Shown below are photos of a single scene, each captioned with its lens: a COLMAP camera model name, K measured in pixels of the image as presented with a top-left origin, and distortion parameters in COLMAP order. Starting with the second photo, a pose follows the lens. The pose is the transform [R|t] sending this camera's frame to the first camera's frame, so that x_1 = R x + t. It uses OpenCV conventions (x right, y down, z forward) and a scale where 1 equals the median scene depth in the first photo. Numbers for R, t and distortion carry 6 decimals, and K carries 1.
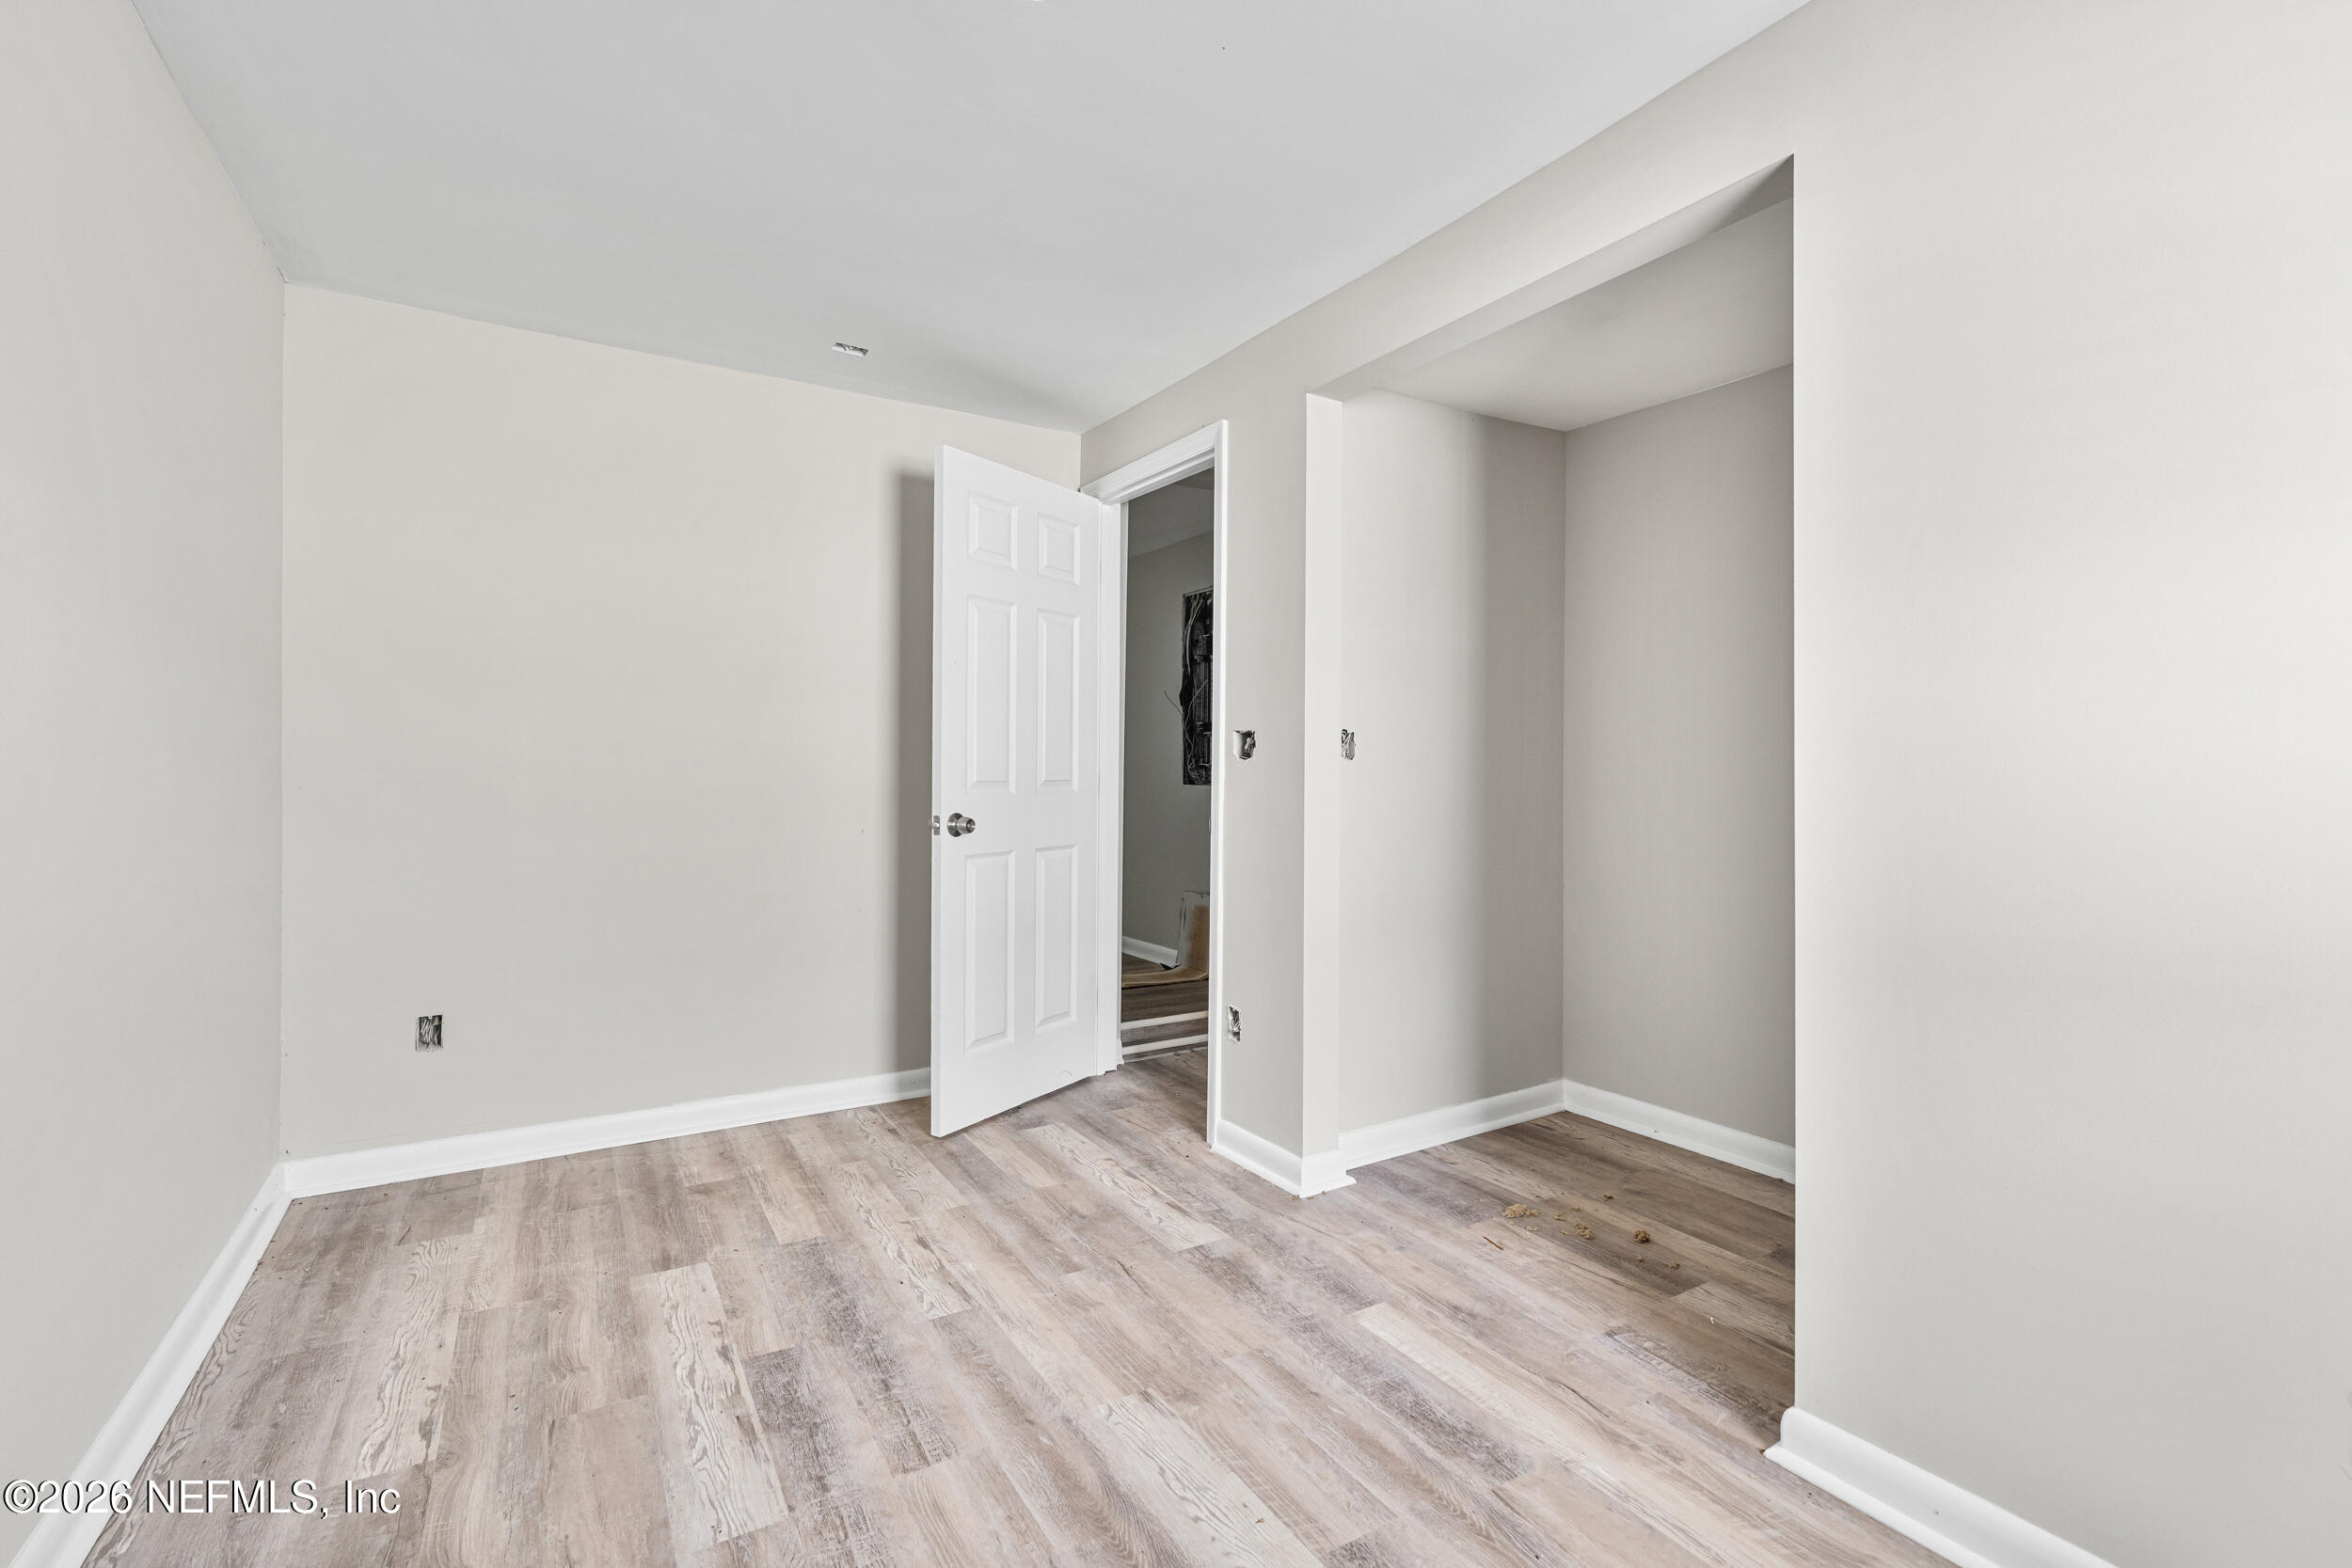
lens RADIAL K [[1046.4, 0, 1175.6], [0, 1046.4, 771.2], [0, 0, 1]] dist [-0.005035, -0.000827]
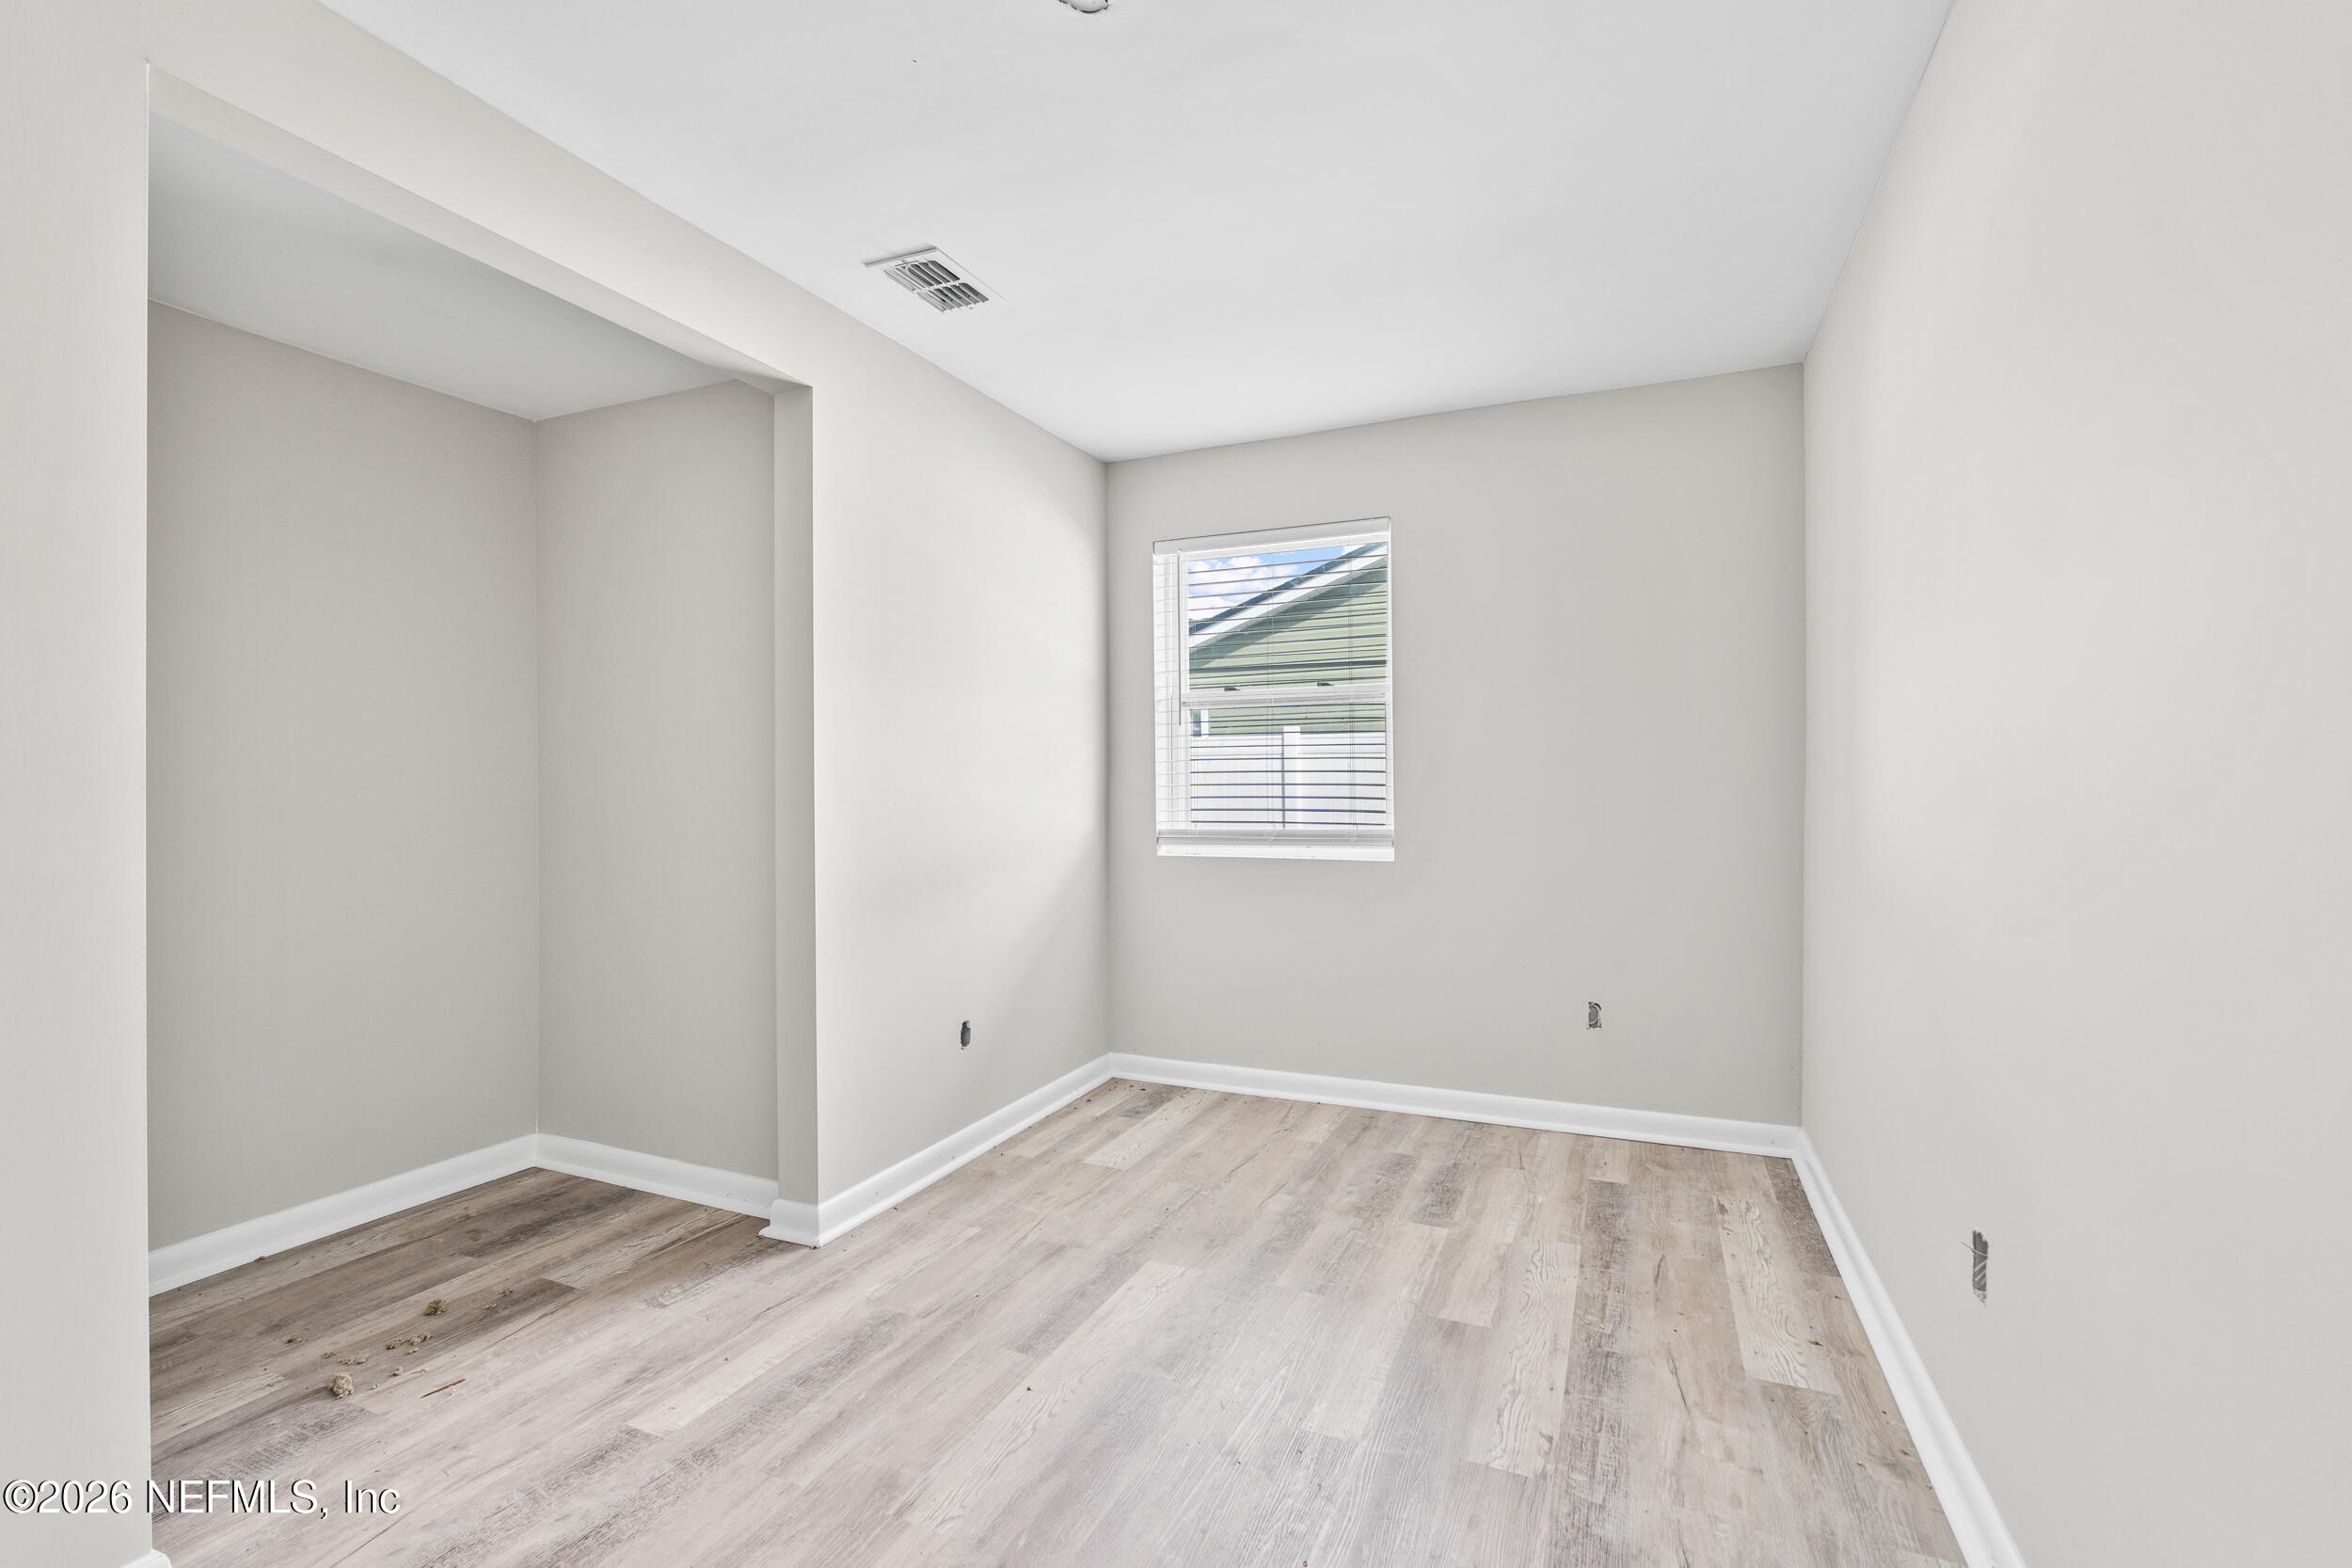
lens RADIAL K [[1046.4, 0, 1174.1], [0, 1046.4, 789.3], [0, 0, 1]] dist [-0.005035, -0.000827]
pose [[-0.576659, 0.000858, 0.816984, -0.749530], [0.005098, 0.999984, 0.002548, -0.001944], [-0.816969, 0.005635, -0.576654, 1.134084]]
